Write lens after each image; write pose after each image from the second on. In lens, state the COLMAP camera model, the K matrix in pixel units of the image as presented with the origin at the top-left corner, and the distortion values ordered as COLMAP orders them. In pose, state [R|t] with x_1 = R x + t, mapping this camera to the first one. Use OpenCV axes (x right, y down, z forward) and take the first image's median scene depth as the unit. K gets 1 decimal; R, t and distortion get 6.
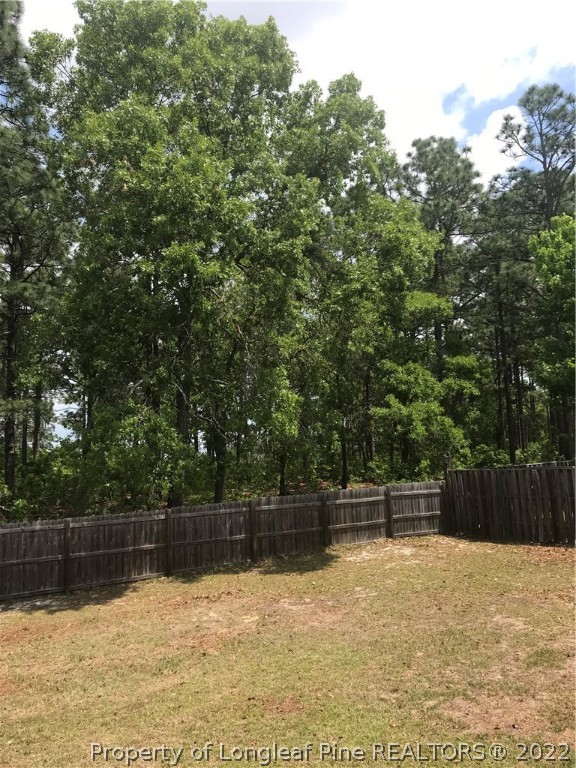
lens RADIAL K [[629.2, 0, 287.2], [0, 629.2, 381.4], [0, 0, 1]] dist [0.057553, 0.004212]
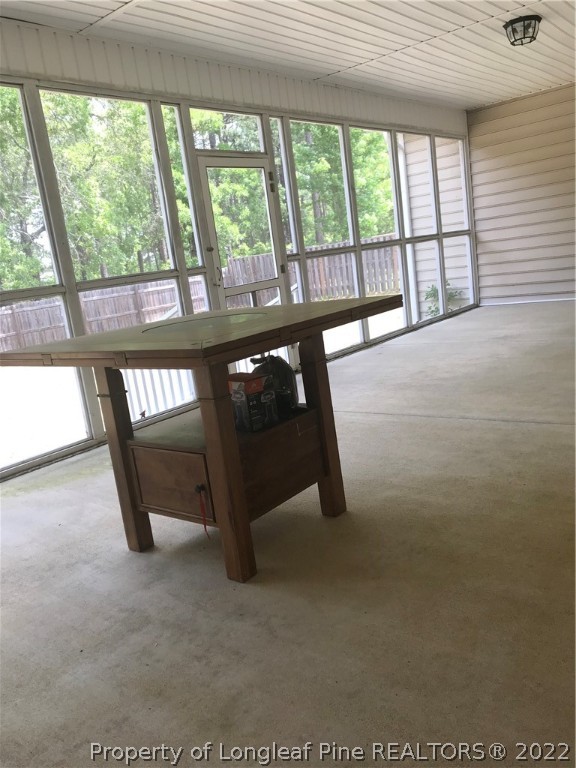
lens RADIAL K [[629.2, 0, 283.7], [0, 629.2, 383.1], [0, 0, 1]] dist [0.057553, 0.004212]
pose [[0.944138, -0.148961, 0.293963, -0.051189], [0.055444, 0.951095, 0.303881, -0.003209], [-0.324853, -0.270607, 0.906224, -0.249063]]
